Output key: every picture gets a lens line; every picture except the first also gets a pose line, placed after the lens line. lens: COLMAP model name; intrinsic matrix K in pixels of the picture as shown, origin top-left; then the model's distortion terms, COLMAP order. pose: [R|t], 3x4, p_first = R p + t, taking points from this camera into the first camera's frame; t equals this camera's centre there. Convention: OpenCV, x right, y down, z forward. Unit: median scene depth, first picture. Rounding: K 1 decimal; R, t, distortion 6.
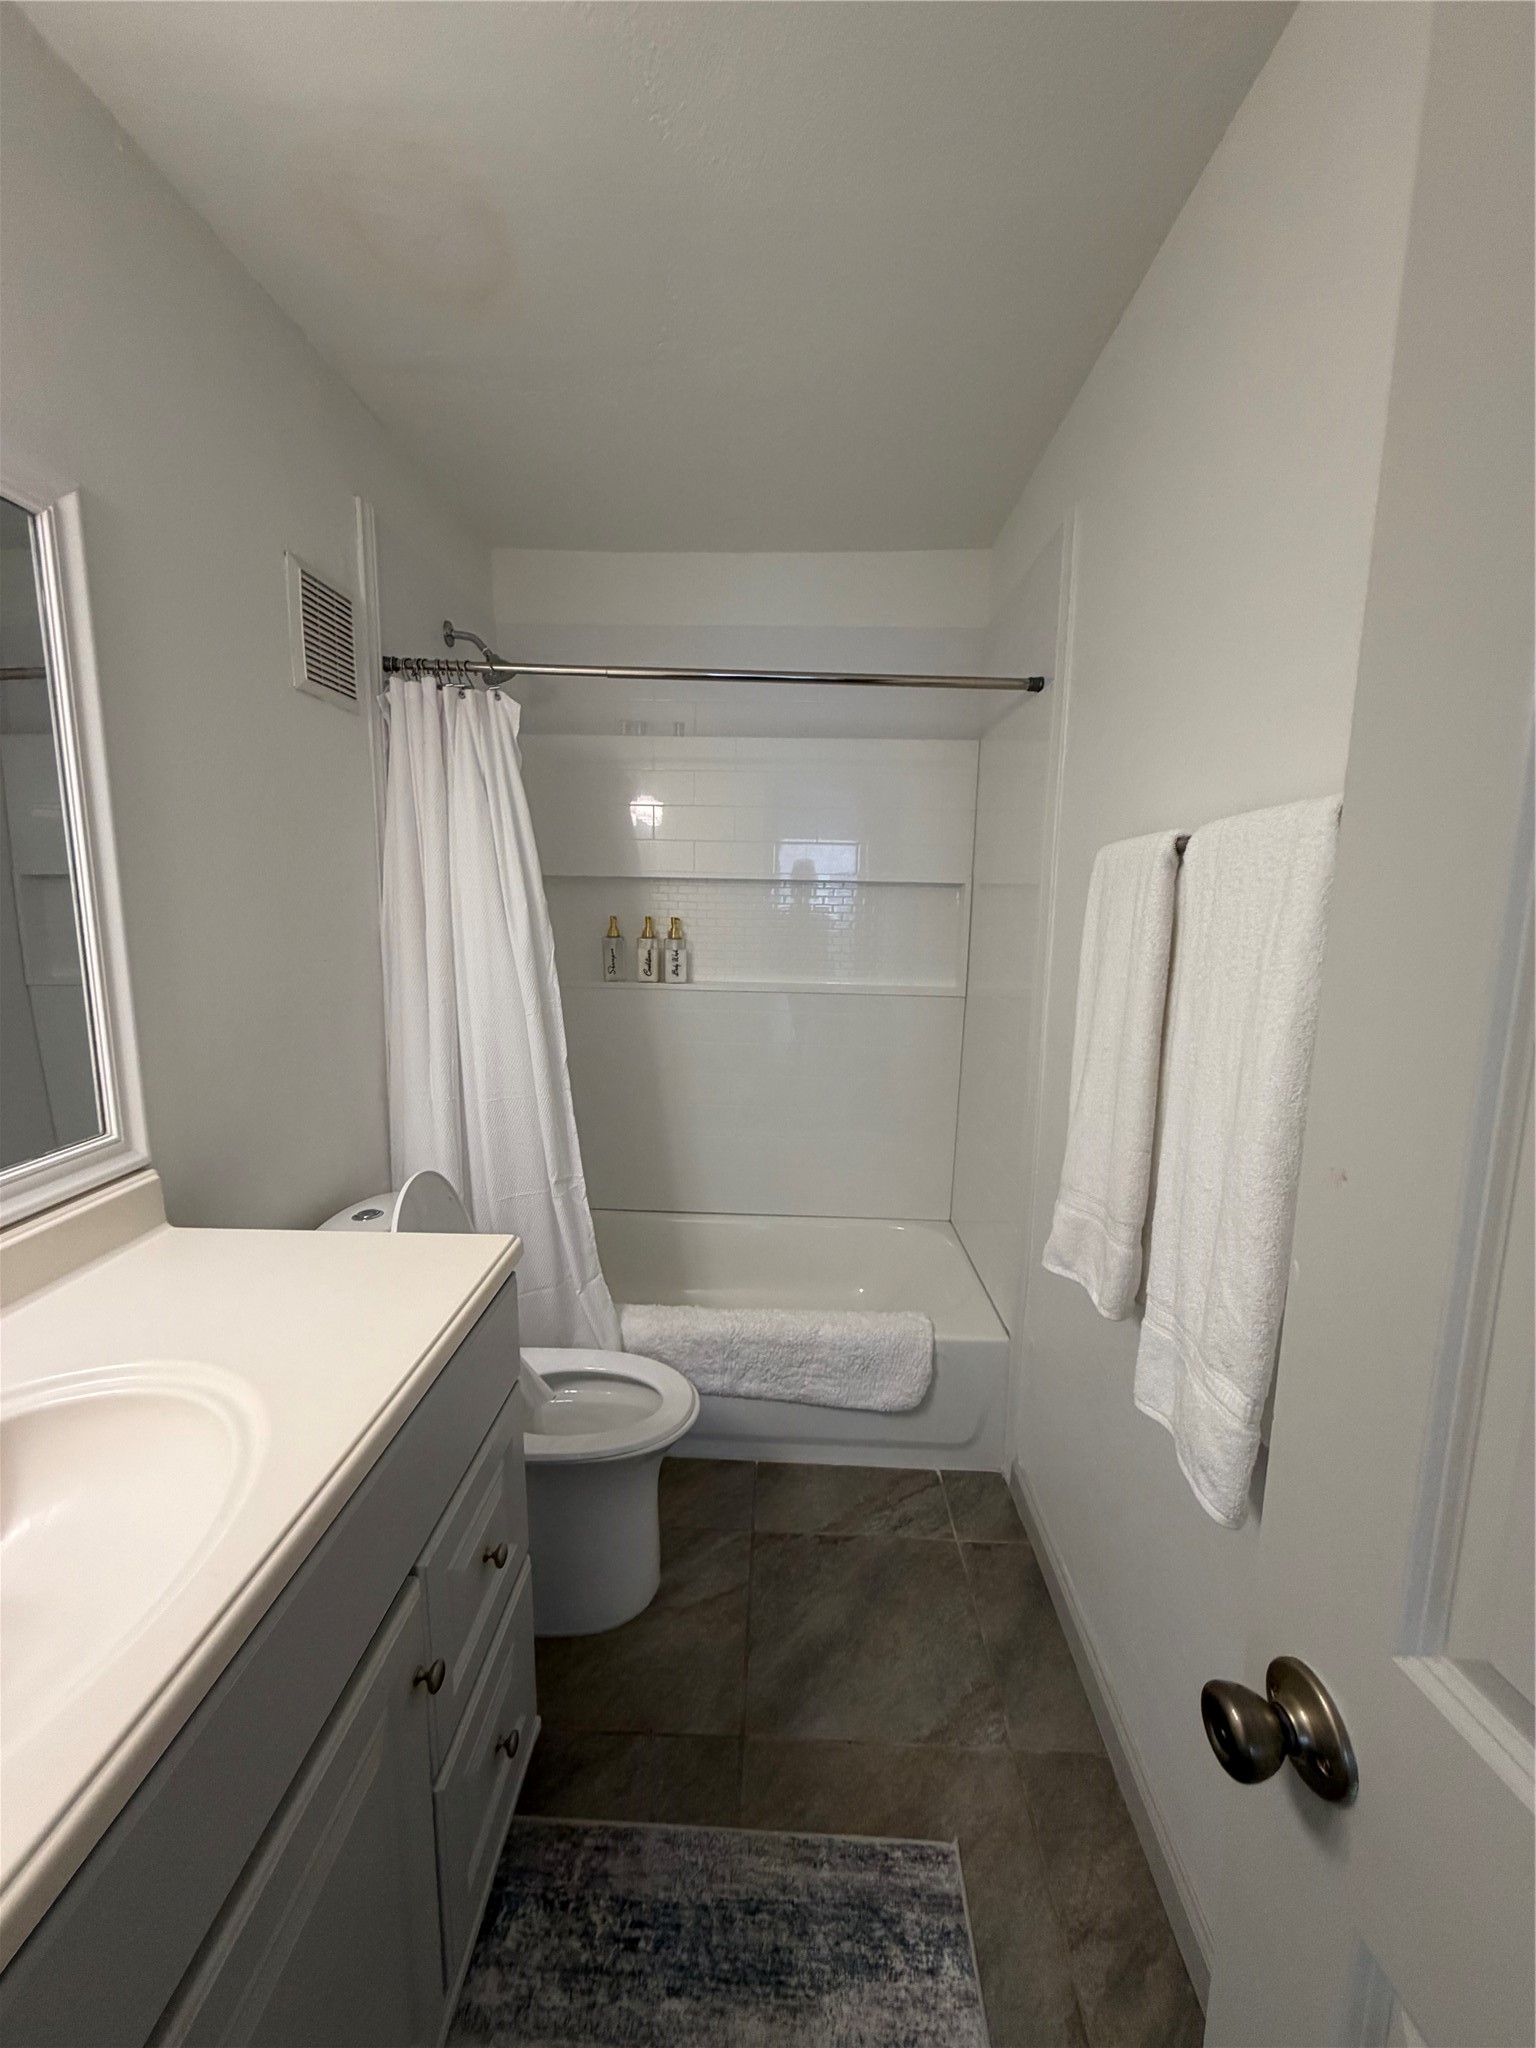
lens RADIAL K [[808.9, 0, 770.4], [0, 808.9, 1013.9], [0, 0, 1]] dist [-0.000299, 0.000499]
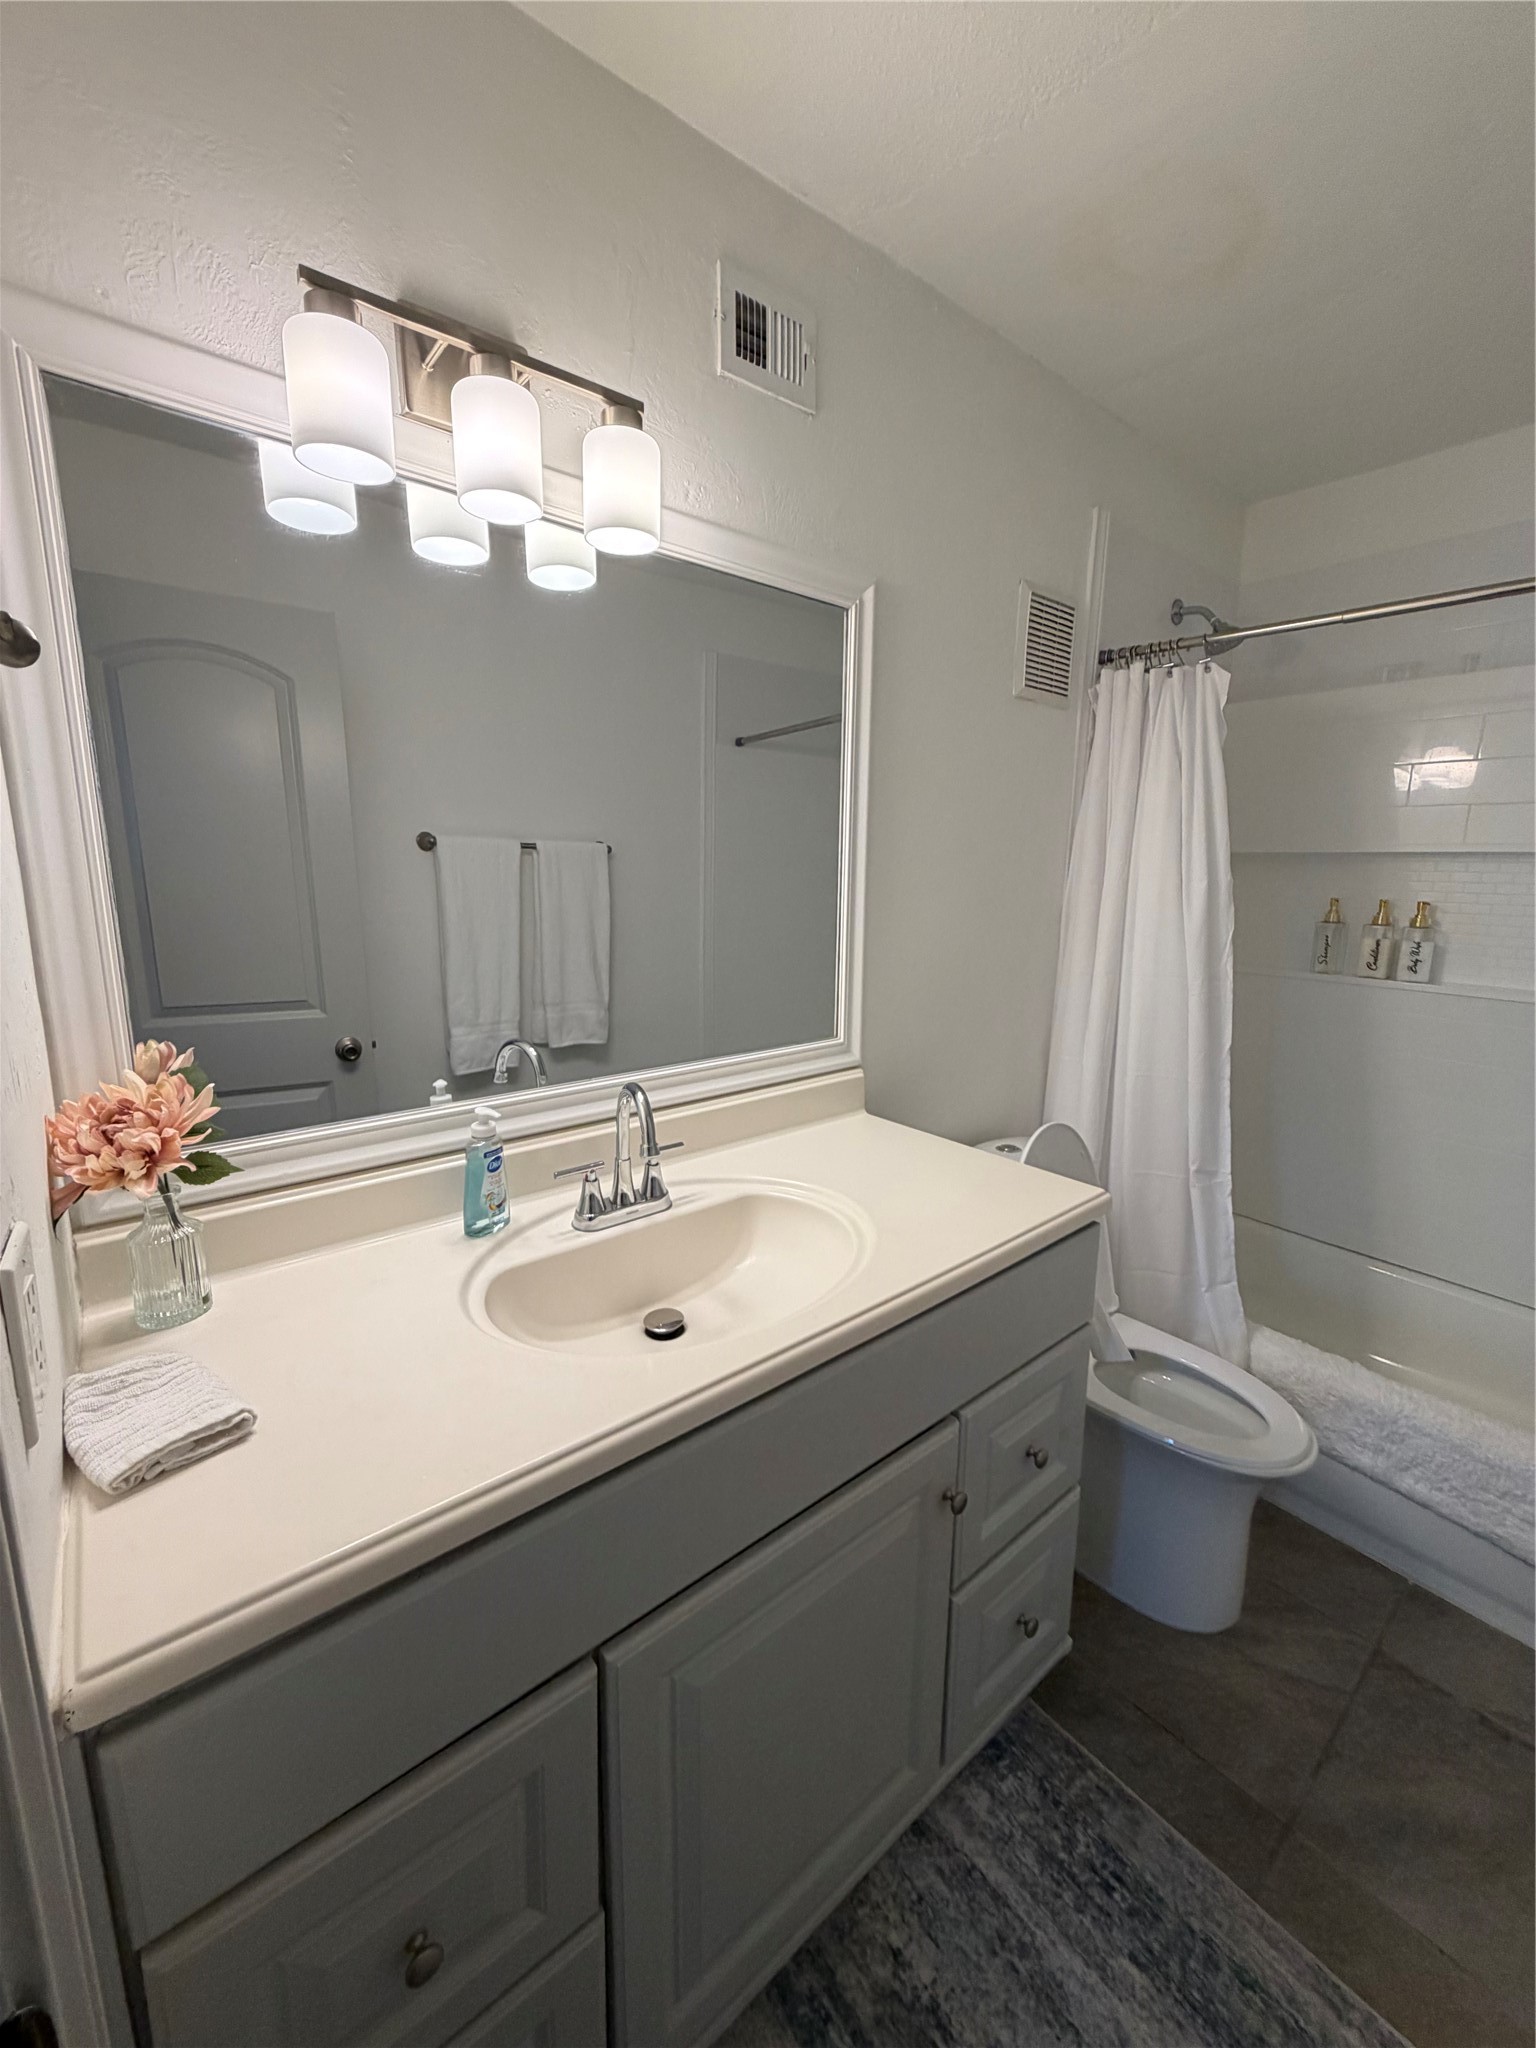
lens RADIAL K [[808.9, 0, 778.2], [0, 808.9, 1007.7], [0, 0, 1]] dist [-0.000299, 0.000499]
pose [[0.666397, 0.121288, -0.735666, 0.114123], [-0.110811, 0.991833, 0.063144, 0.012019], [0.737317, 0.039441, 0.674395, -0.033318]]
